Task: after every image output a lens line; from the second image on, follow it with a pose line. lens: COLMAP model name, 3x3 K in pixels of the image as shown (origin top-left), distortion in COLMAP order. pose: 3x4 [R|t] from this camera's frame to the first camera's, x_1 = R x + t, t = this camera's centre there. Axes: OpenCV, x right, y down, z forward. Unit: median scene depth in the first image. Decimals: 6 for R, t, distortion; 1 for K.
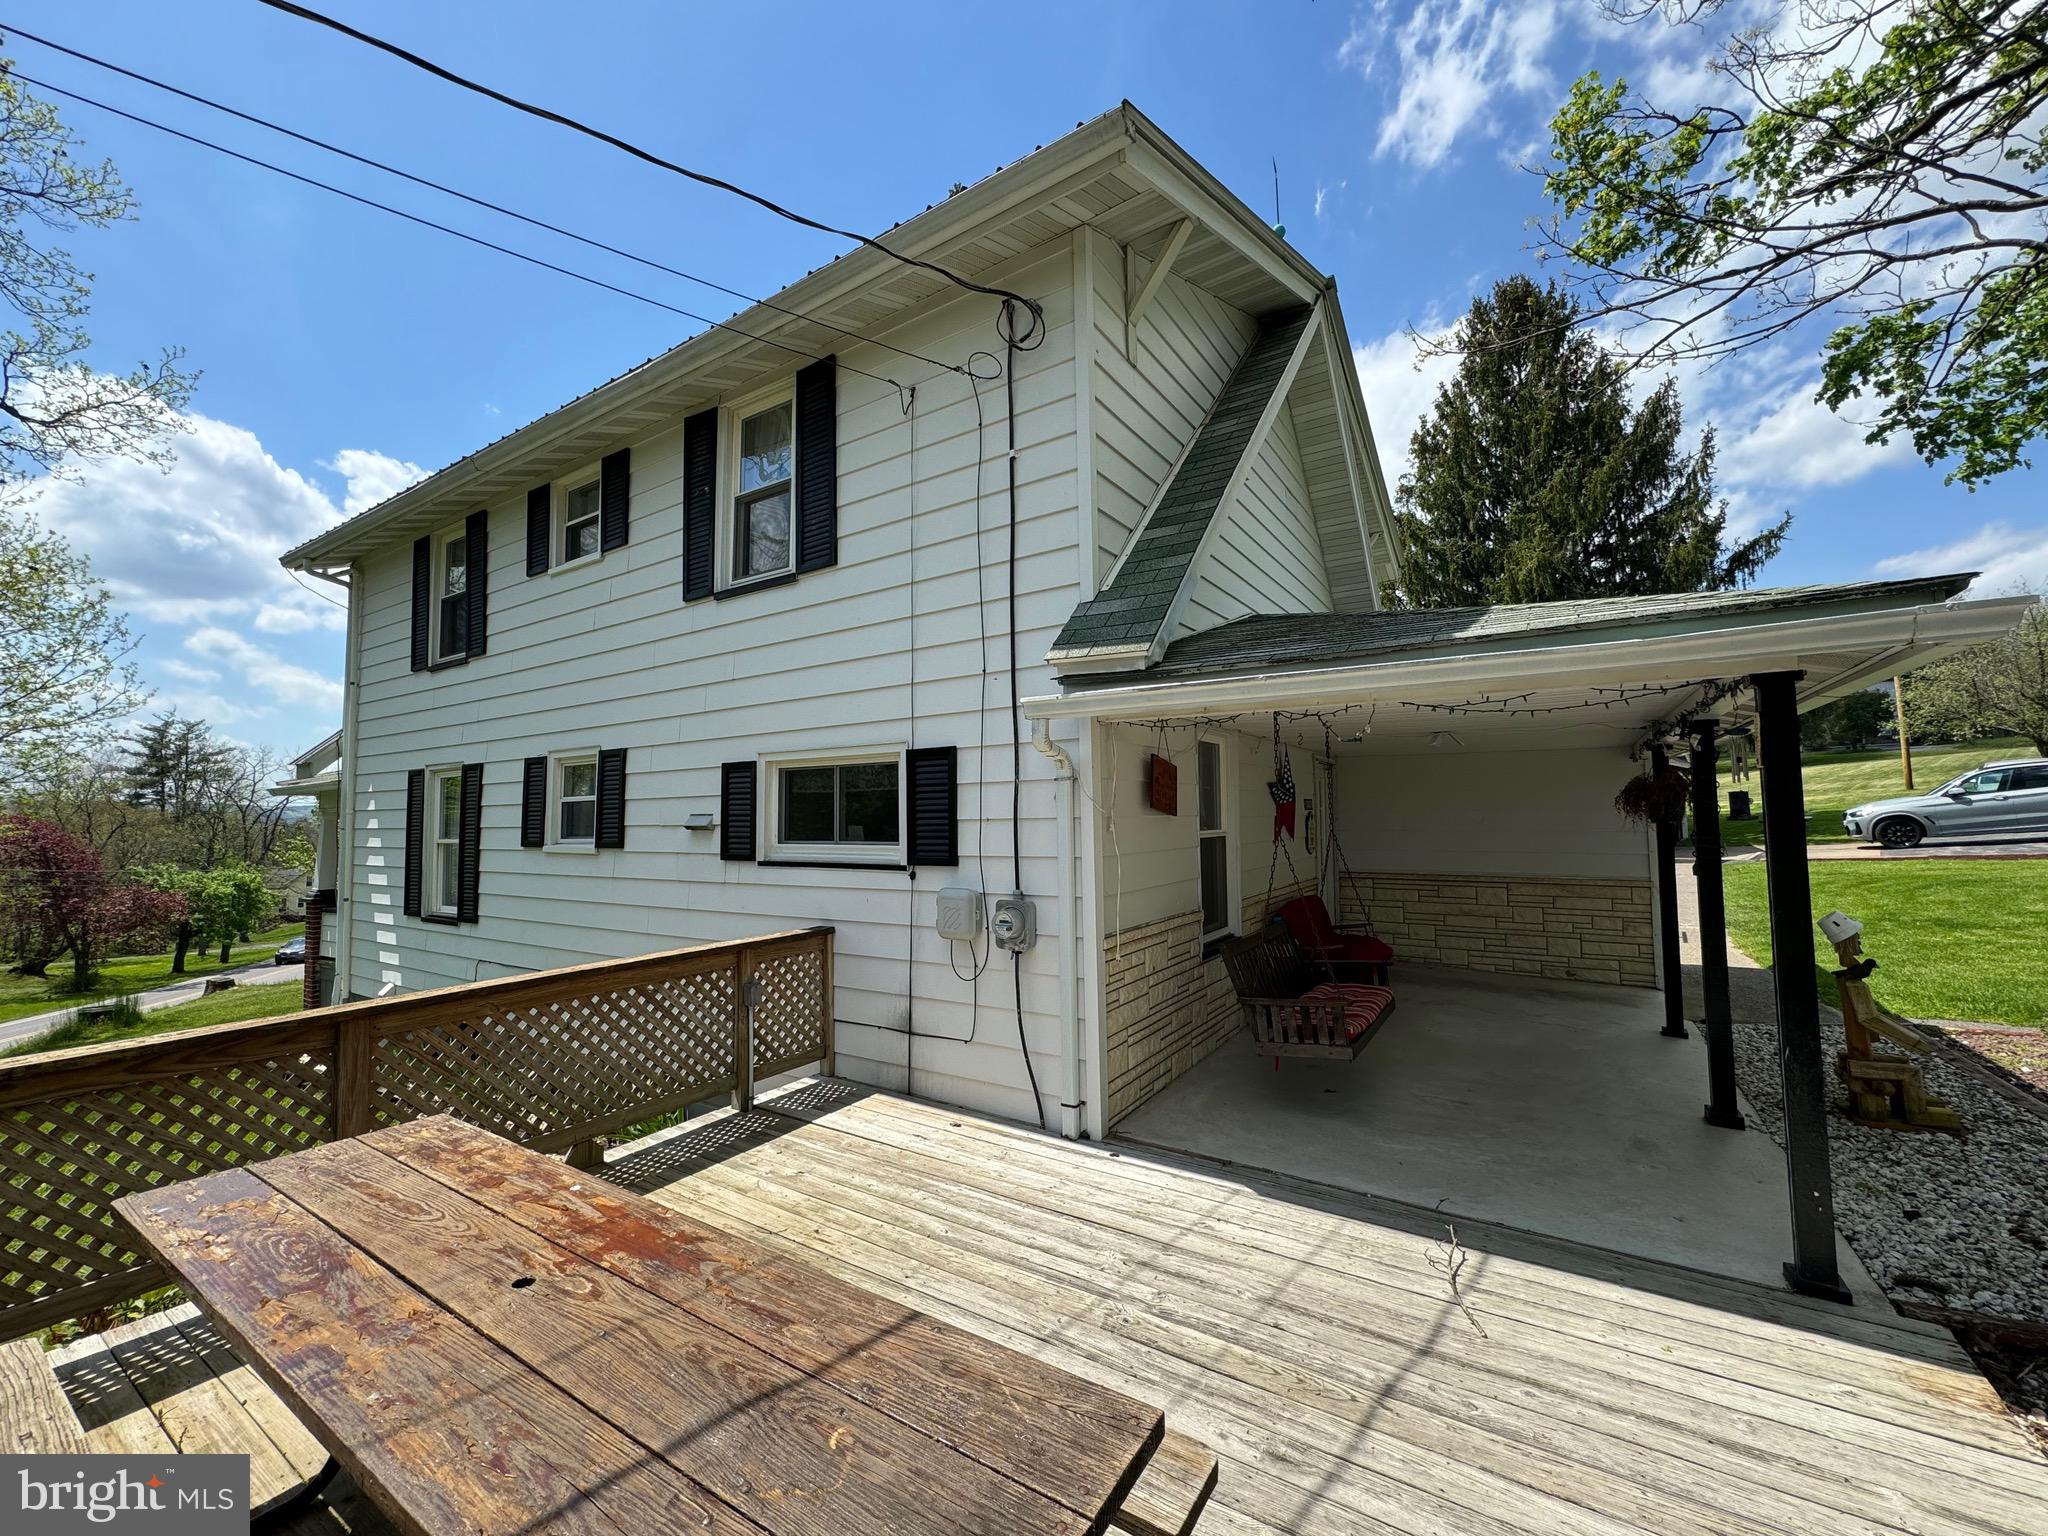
lens RADIAL K [[822.8, 0, 1017.4], [0, 822.8, 765.8], [0, 0, 1]] dist [0.000254, 0.000277]
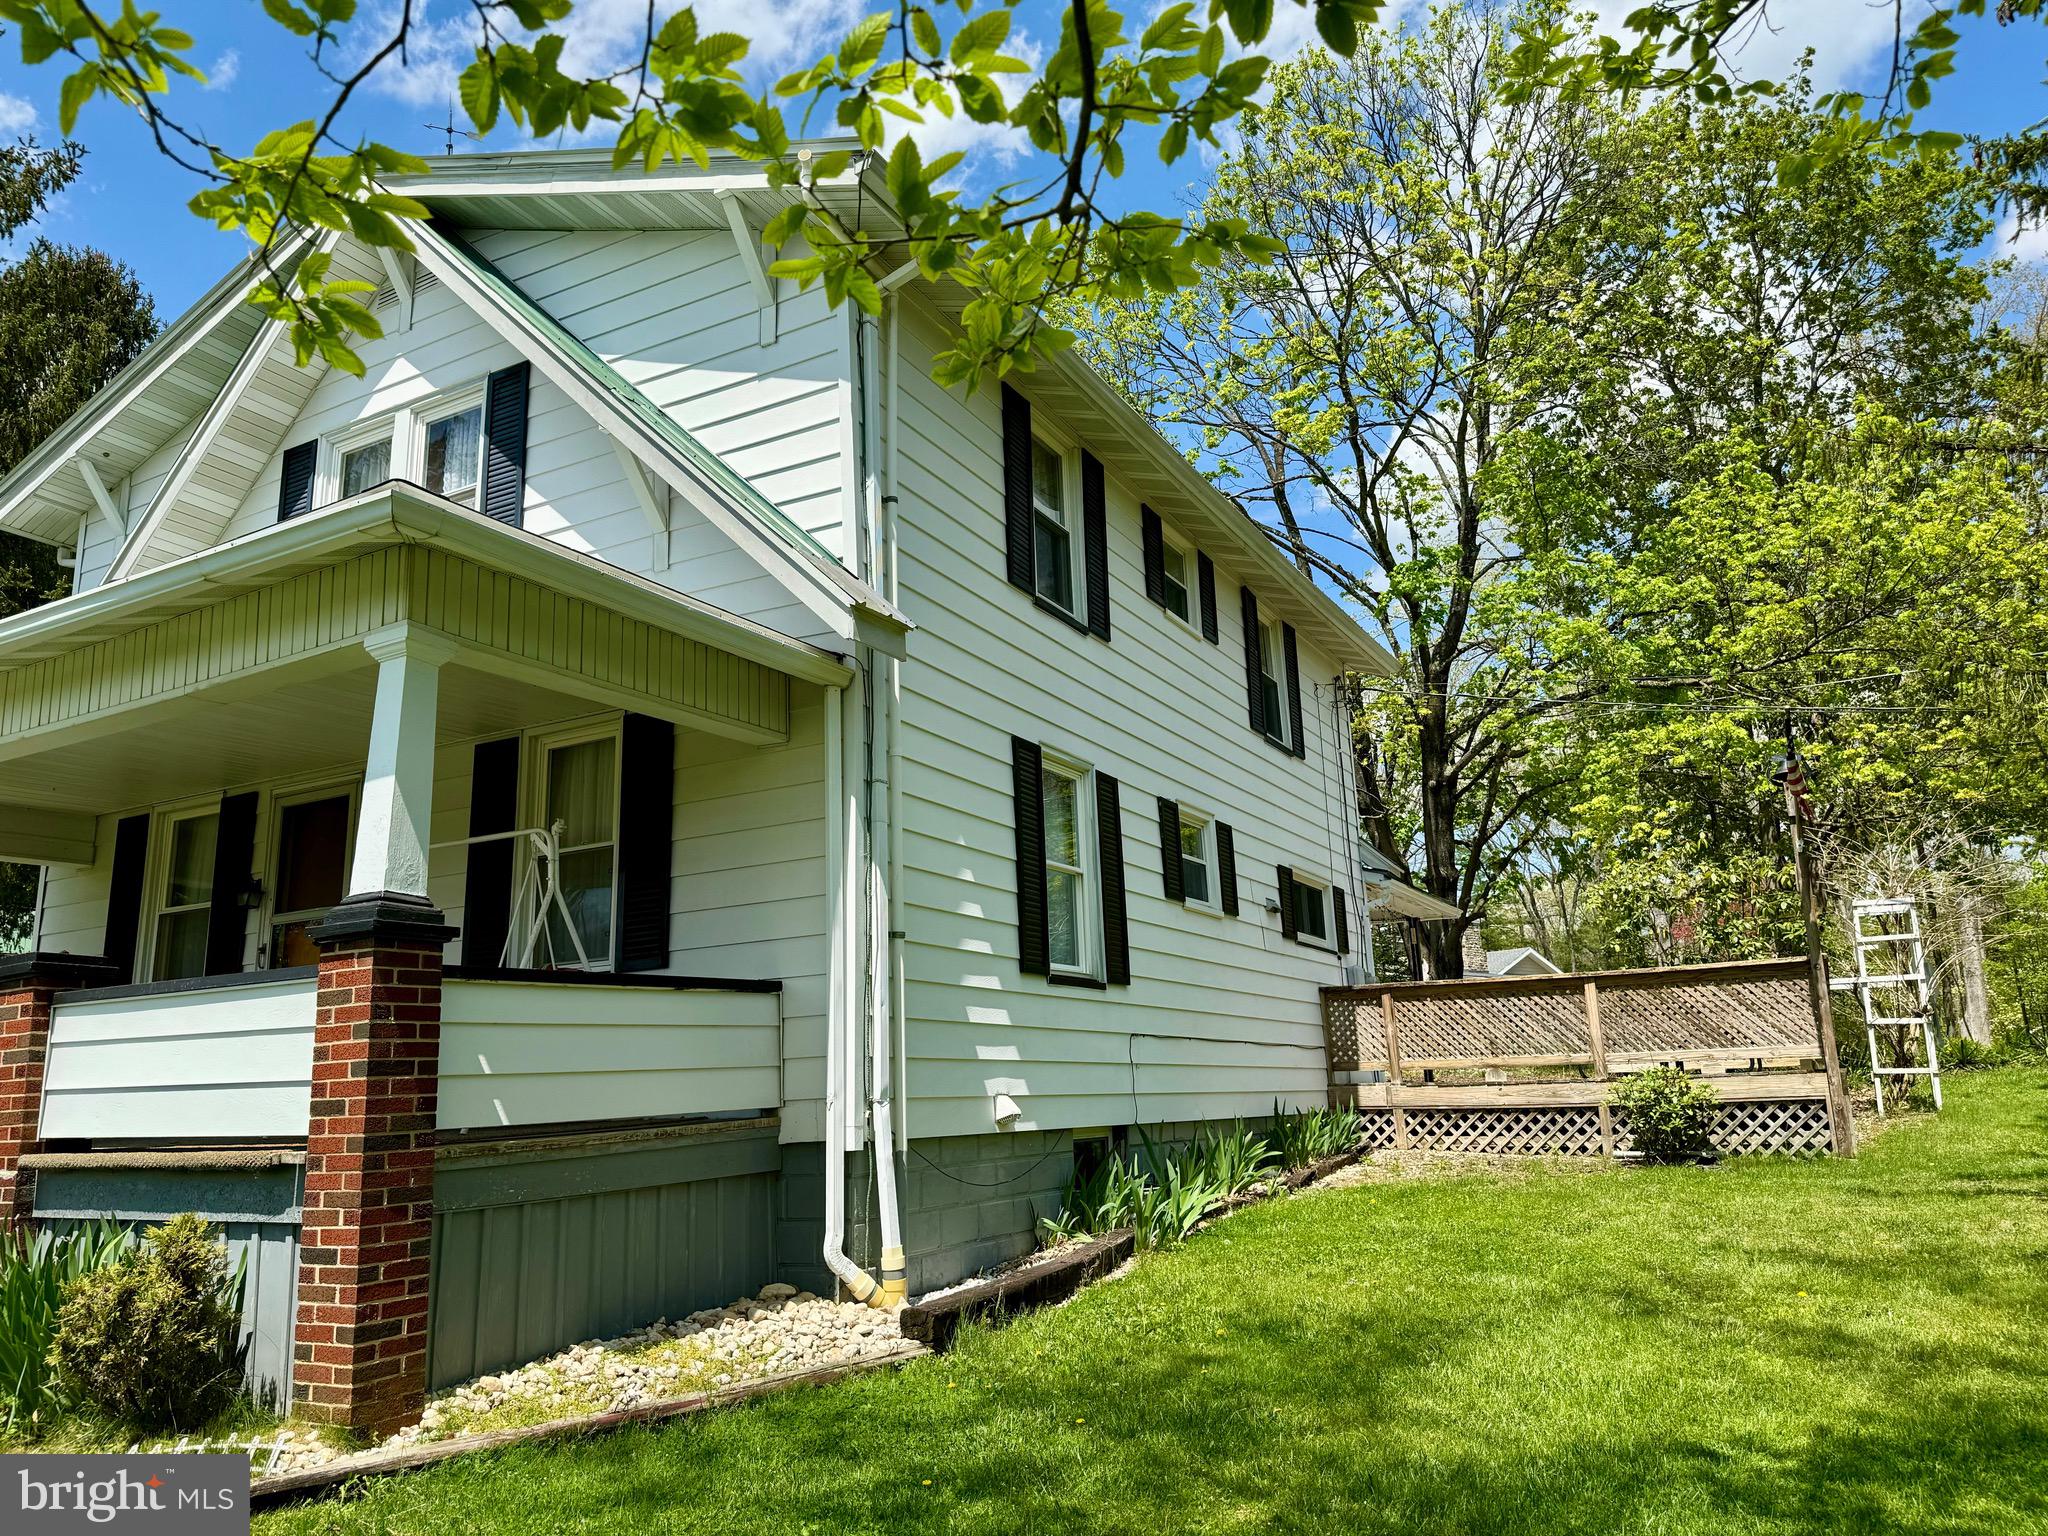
lens RADIAL K [[1453.9, 0, 1005.4], [0, 1453.9, 772.3], [0, 0, 1]] dist [0.102524, -0.128751]
pose [[-0.078476, 0.242105, 0.967071, -1.806385], [-0.023210, 0.969356, -0.244561, 0.300995], [-0.996646, -0.041638, -0.070451, 1.102726]]
